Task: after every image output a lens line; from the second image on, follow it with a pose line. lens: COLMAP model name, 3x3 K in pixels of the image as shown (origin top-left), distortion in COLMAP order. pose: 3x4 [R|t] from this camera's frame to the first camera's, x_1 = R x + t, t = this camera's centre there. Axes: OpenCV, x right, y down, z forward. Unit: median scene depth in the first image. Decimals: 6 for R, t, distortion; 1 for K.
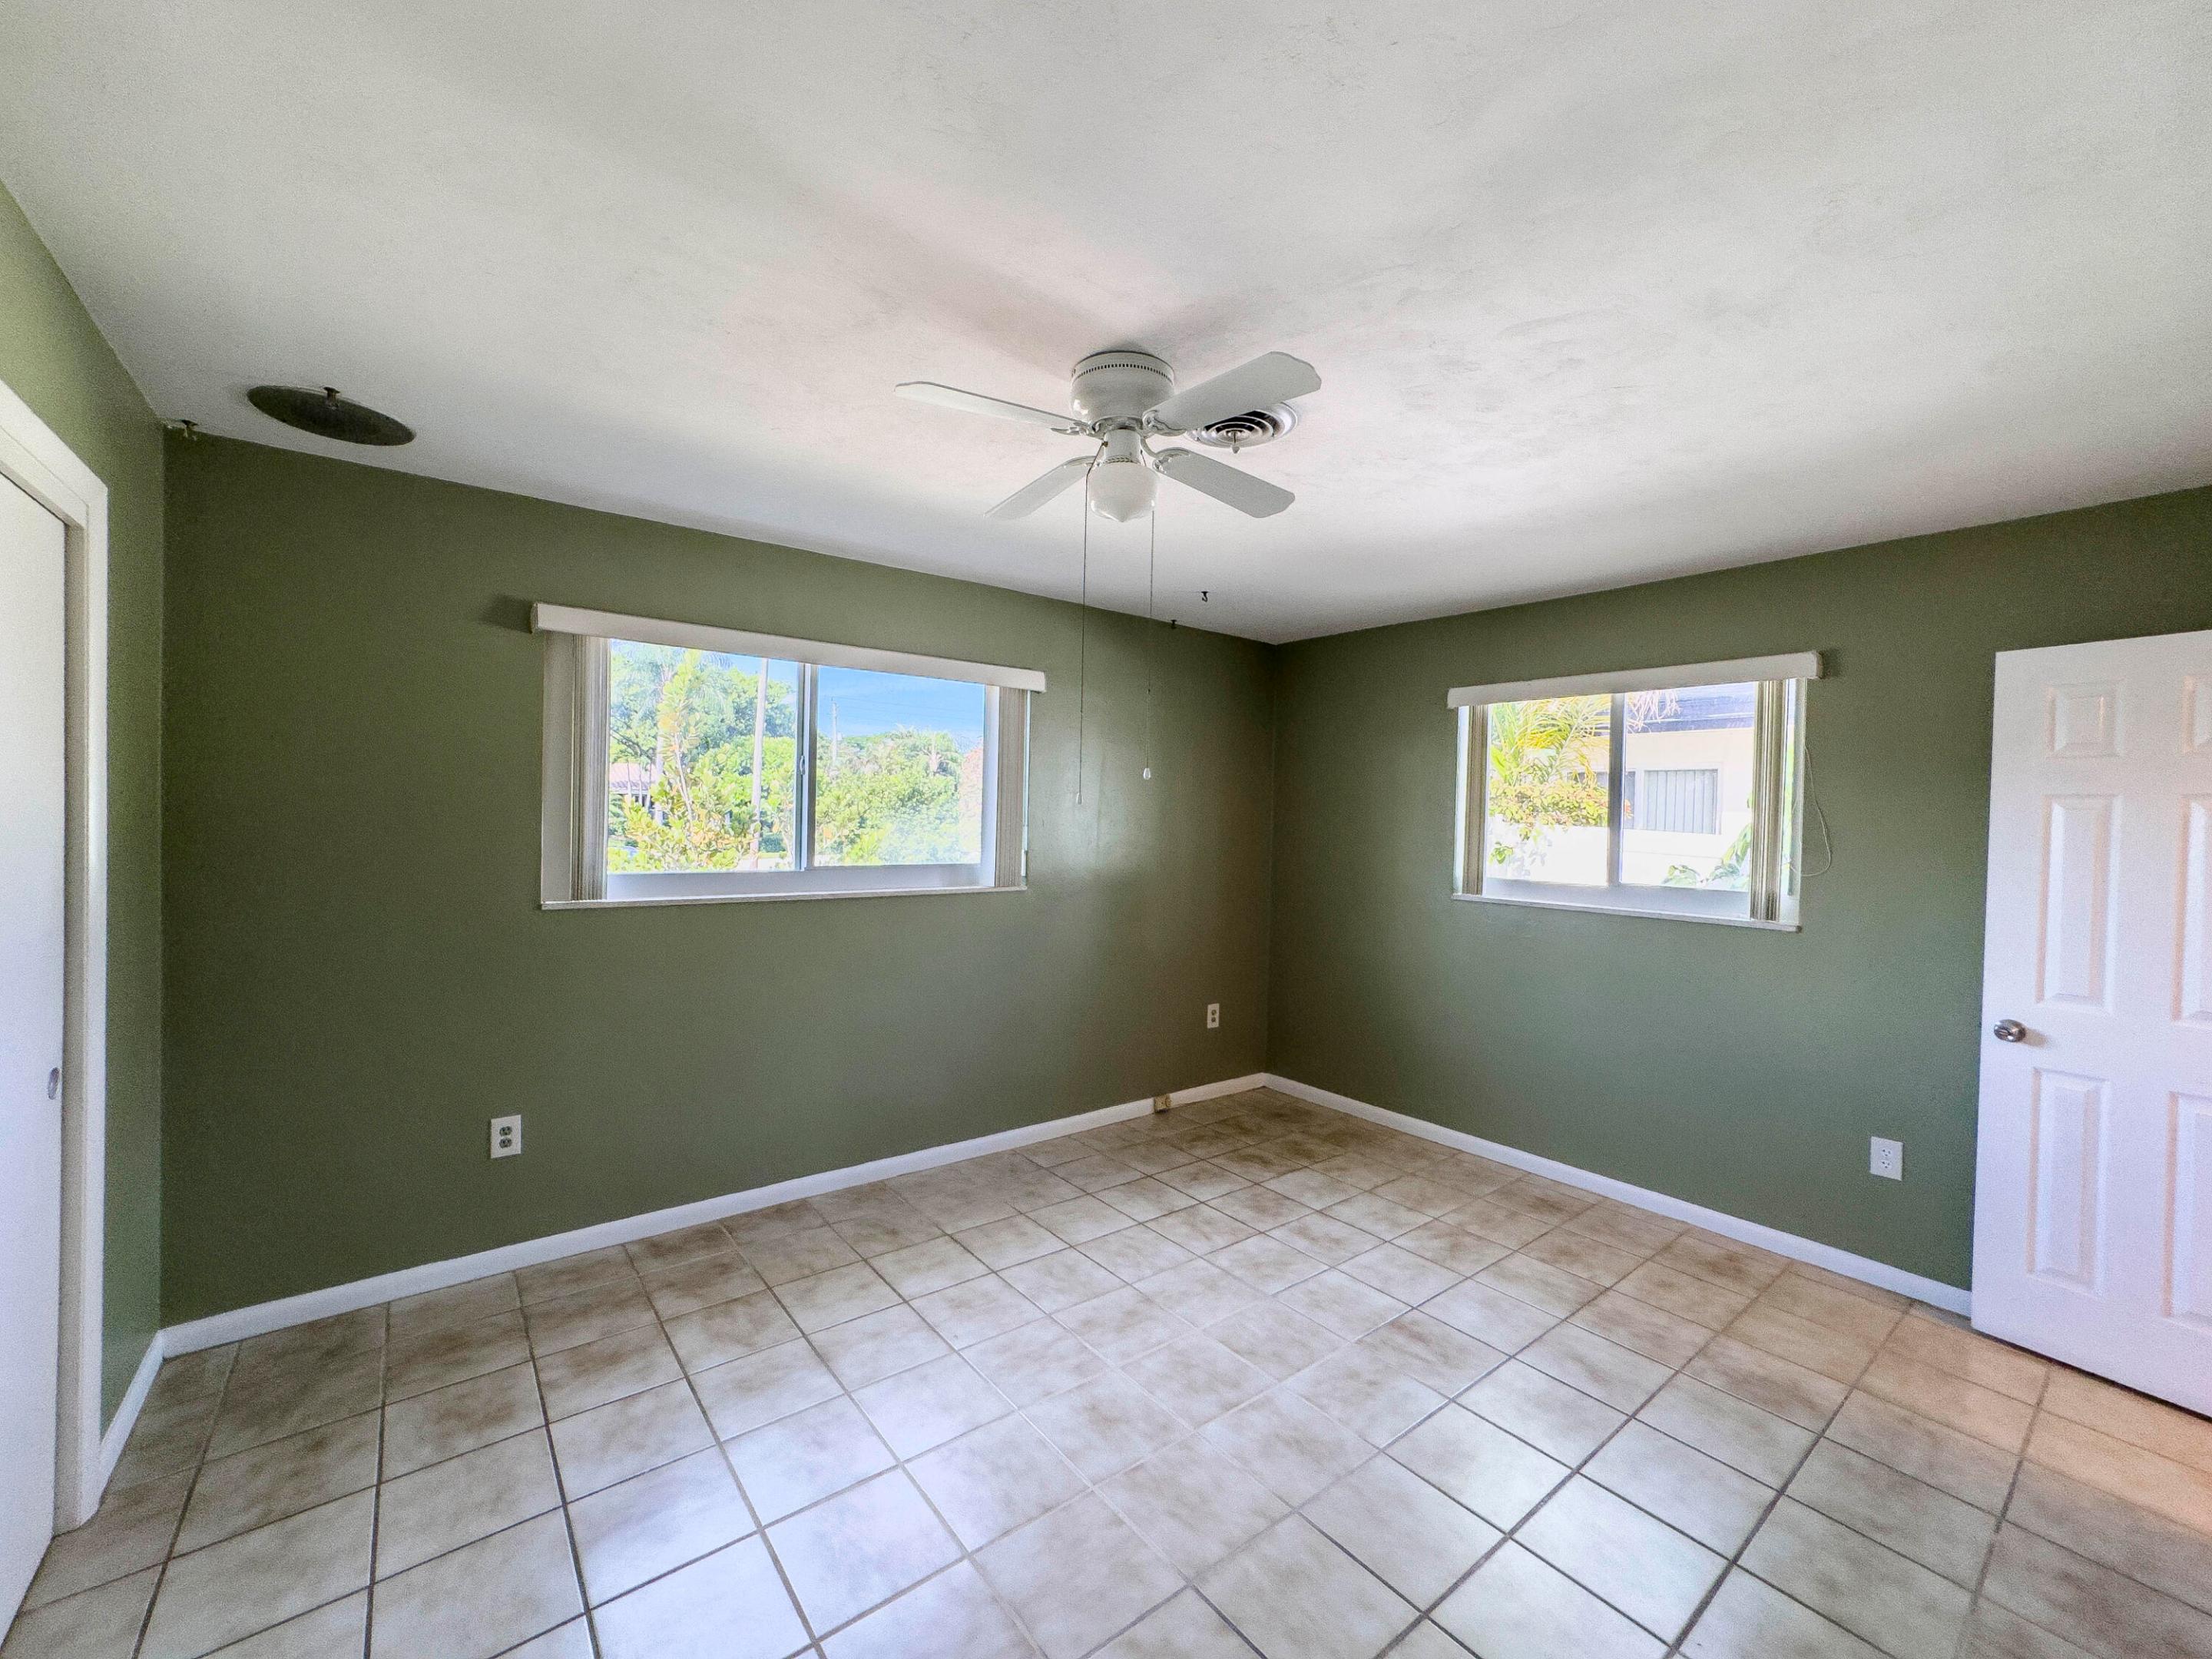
lens RADIAL K [[888.5, 0, 1106.0], [0, 888.5, 829.5], [0, 0, 1]] dist [-0.046336, 0.021635]
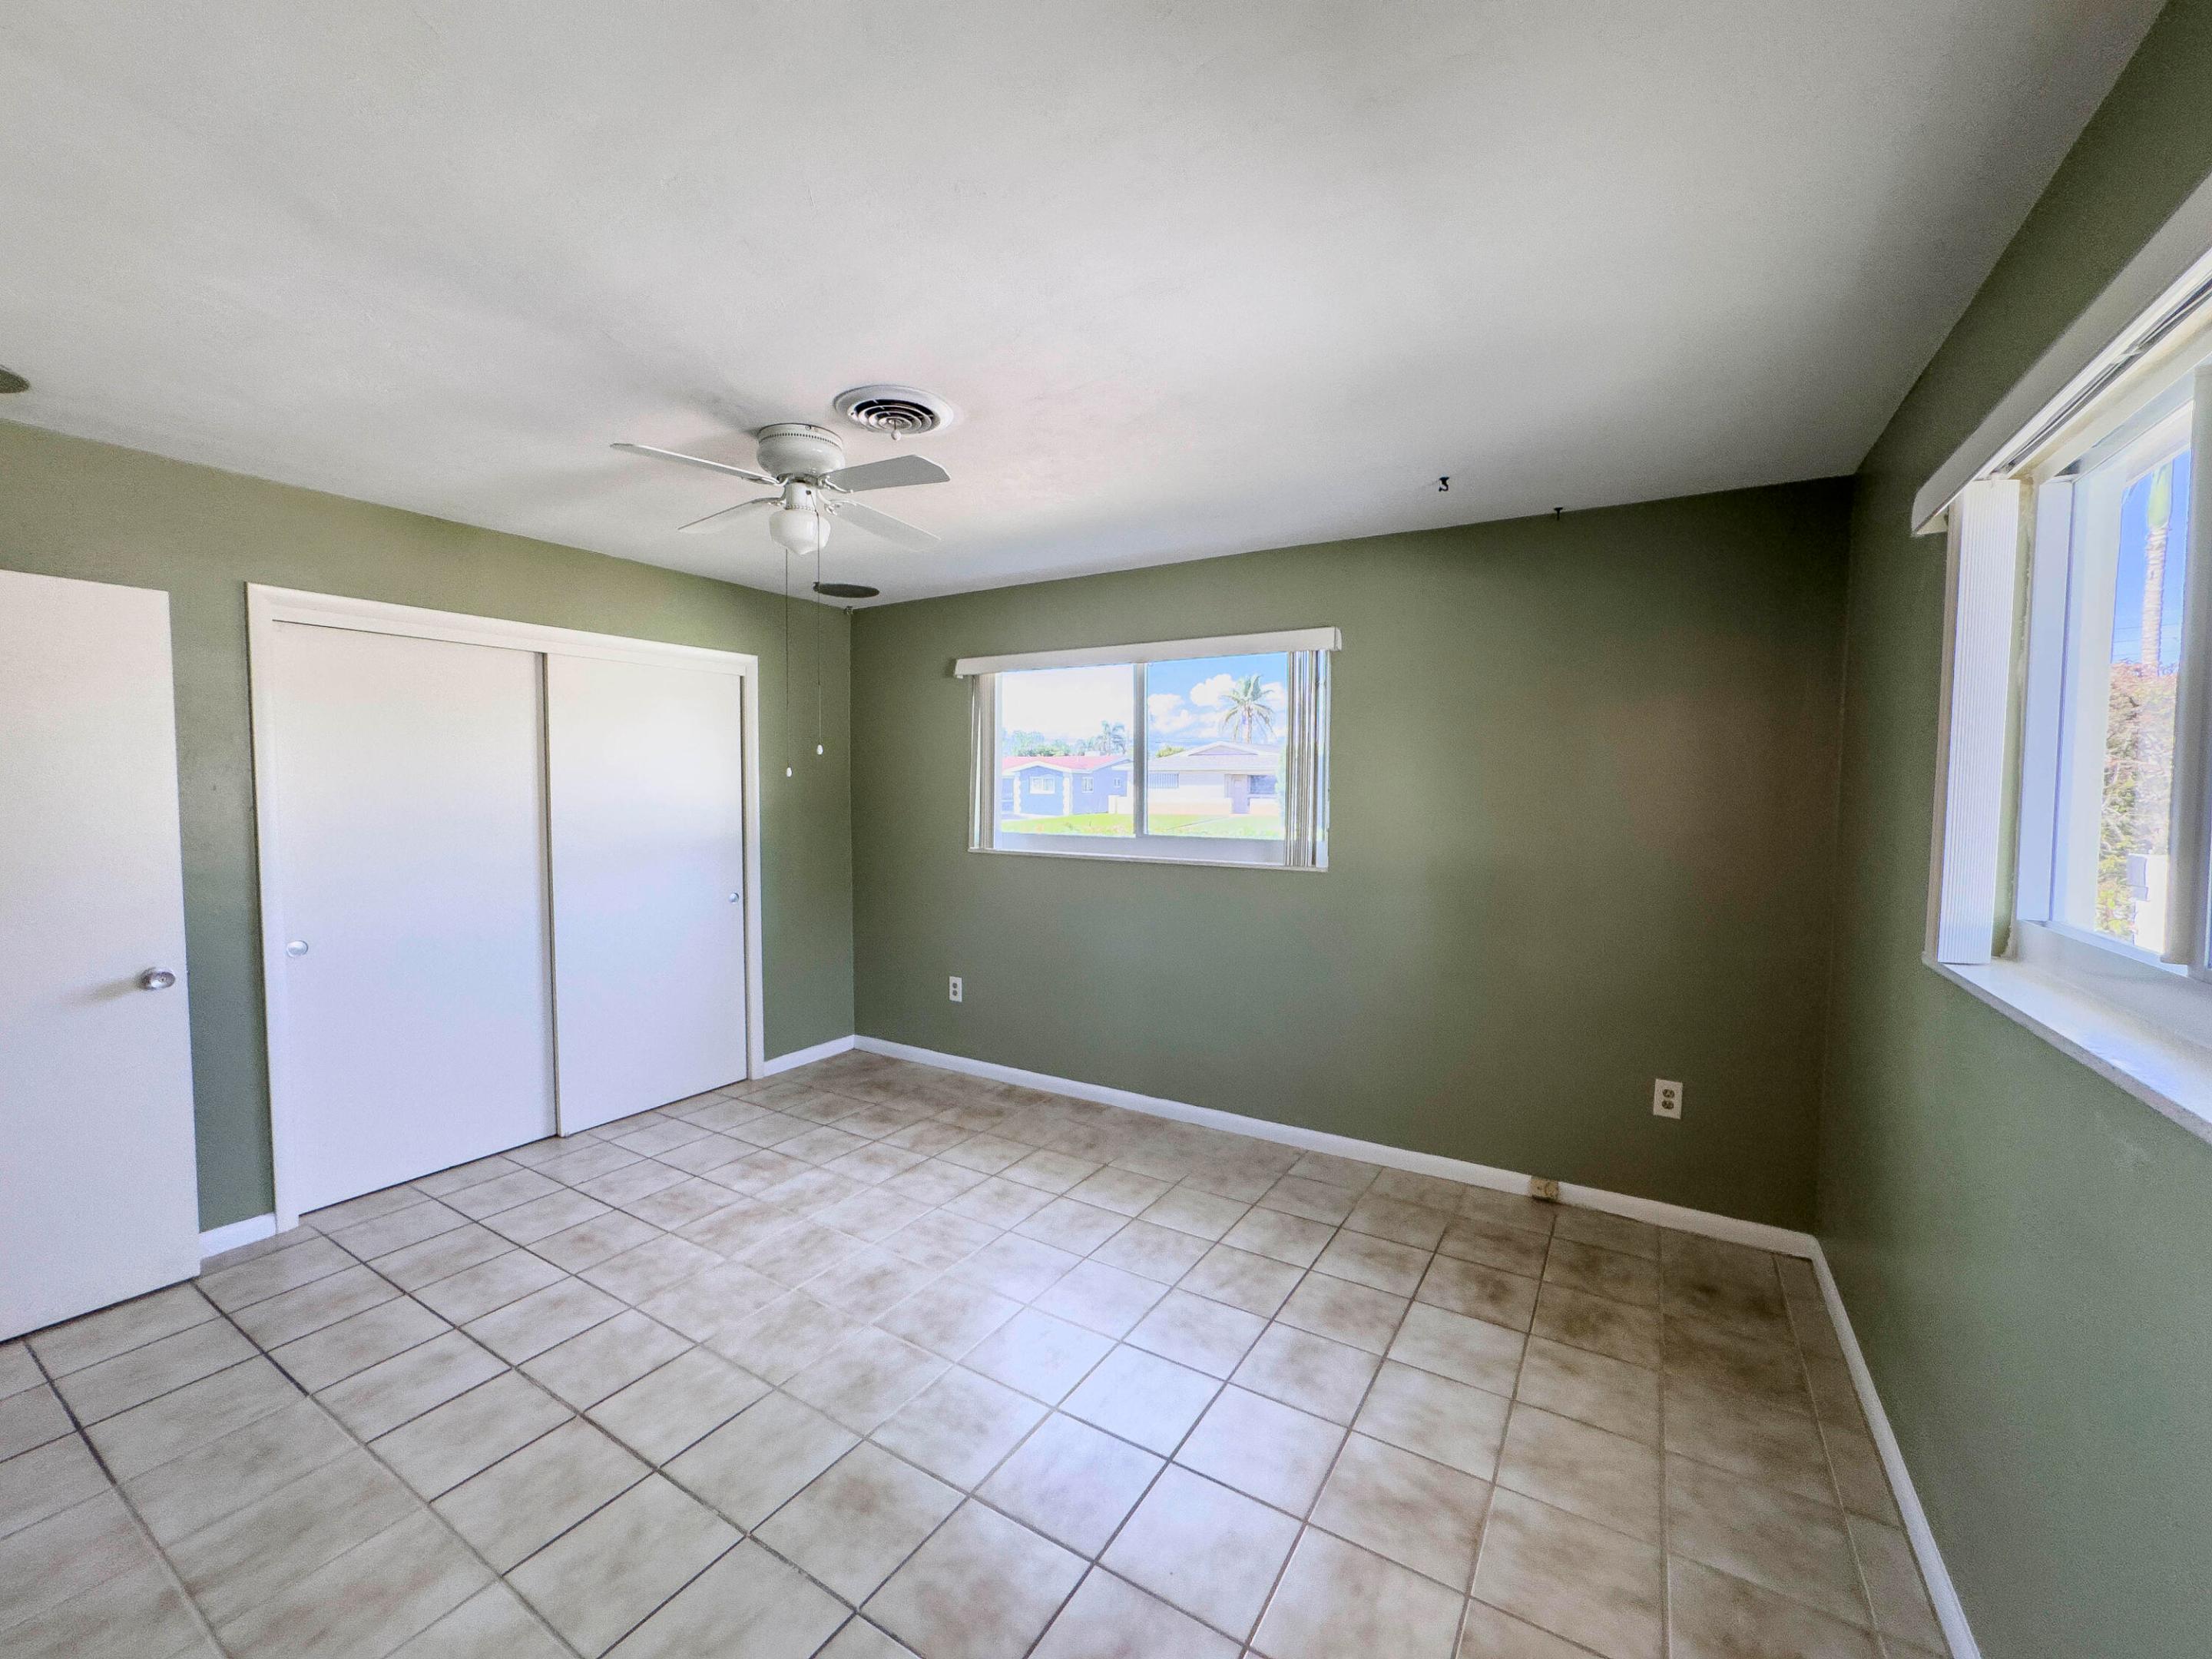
lens RADIAL K [[888.5, 0, 1106.0], [0, 888.5, 829.5], [0, 0, 1]] dist [-0.046336, 0.021635]
pose [[0.355960, 0.024474, -0.934181, 0.827877], [-0.015433, 0.999675, 0.020309, 0.013027], [0.934374, 0.007188, 0.356221, 0.579621]]
